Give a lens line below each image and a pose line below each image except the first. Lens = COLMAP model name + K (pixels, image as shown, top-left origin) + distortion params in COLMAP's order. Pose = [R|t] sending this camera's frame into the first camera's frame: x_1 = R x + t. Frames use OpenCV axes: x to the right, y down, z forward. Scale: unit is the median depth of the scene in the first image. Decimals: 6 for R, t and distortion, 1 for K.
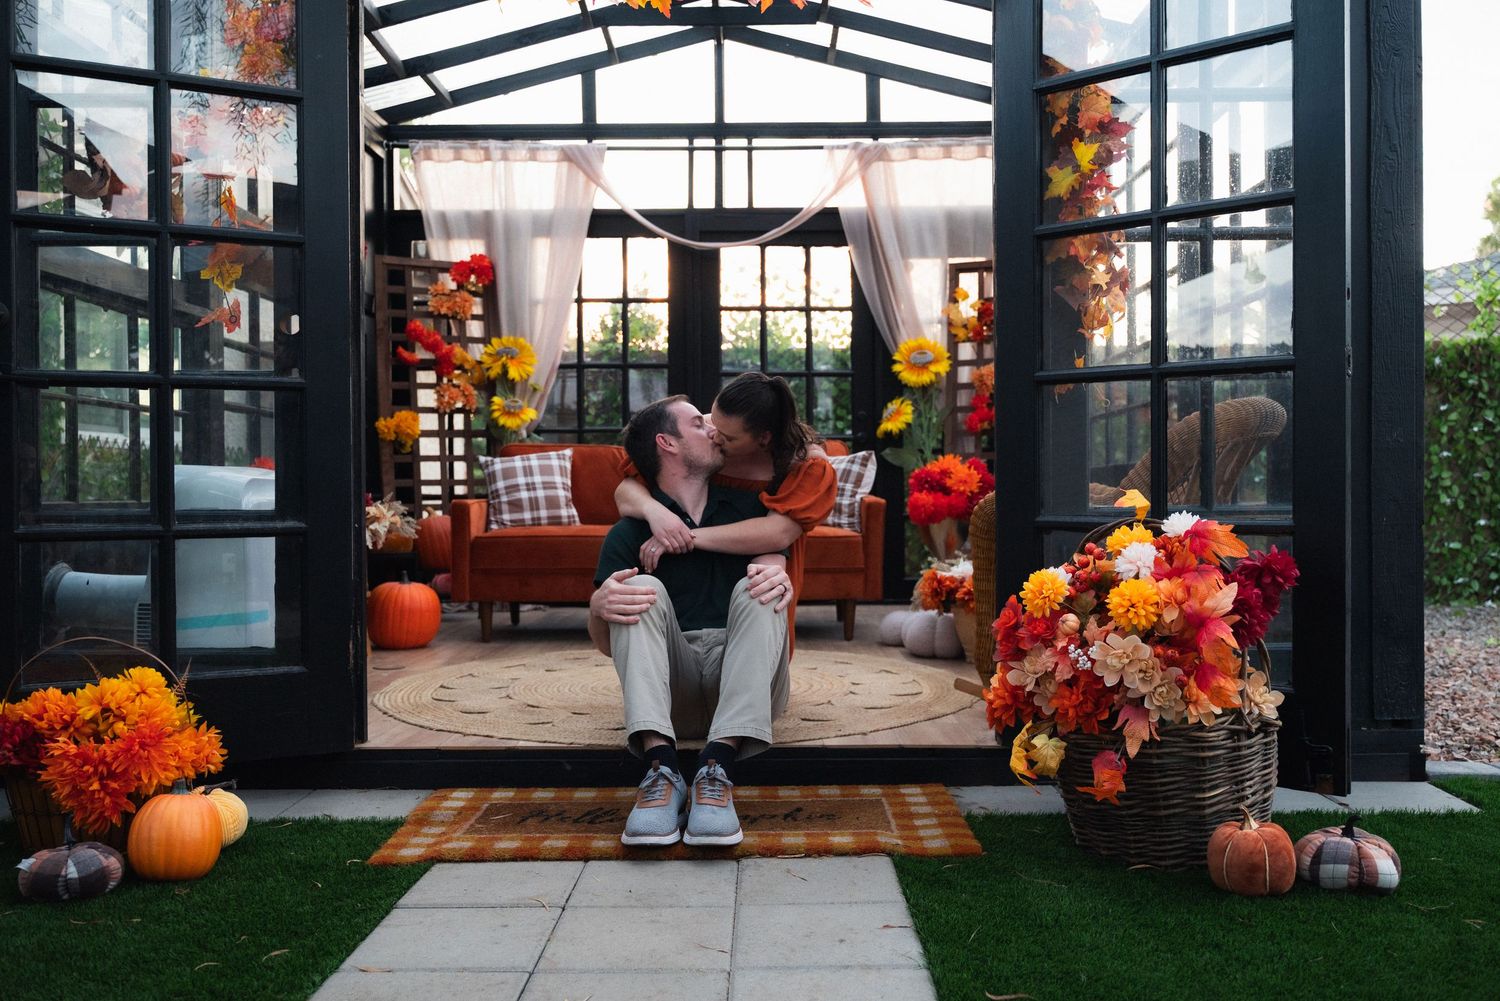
lens RADIAL K [[1386.5, 0, 743.0], [0, 1386.5, 503.4], [0, 0, 1]] dist [0.018151, -0.023397]
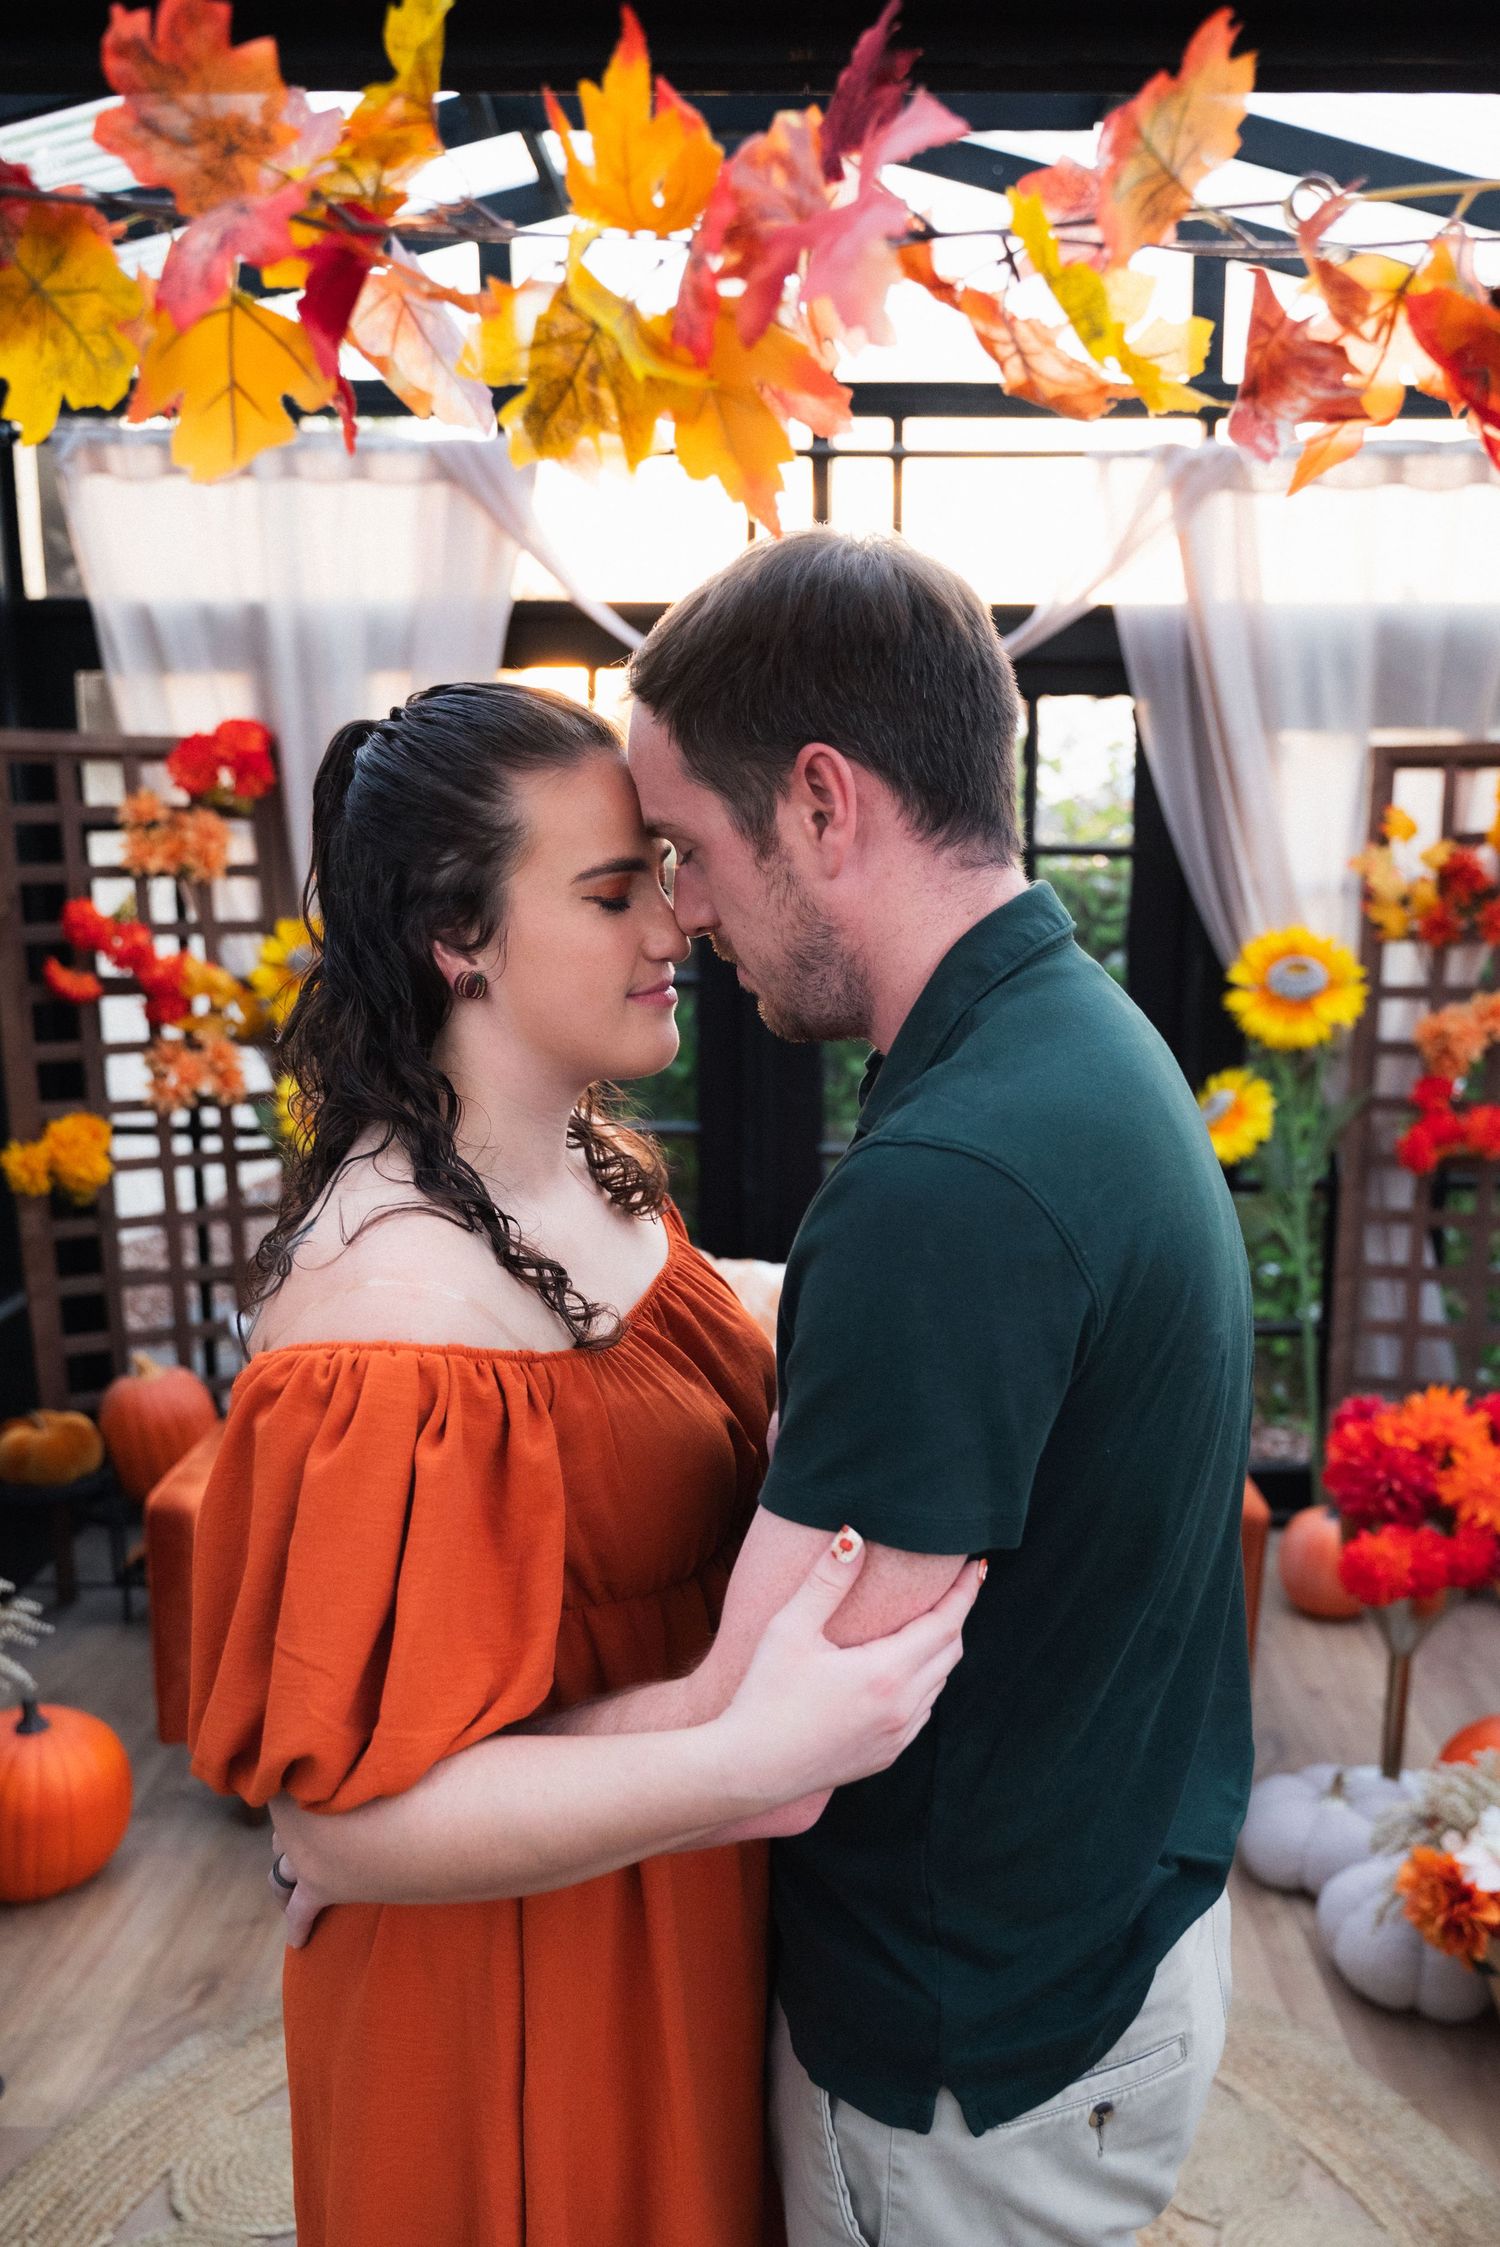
lens RADIAL K [[2077.0, 0, 808.0], [0, 2077.0, 1232.1], [0, 0, 1]] dist [0.018151, -0.023397]
pose [[0.999939, 0.005423, 0.009635, -0.026115], [-0.007327, 0.977657, 0.210081, -0.161406], [-0.008281, -0.210139, 0.977637, 0.364263]]
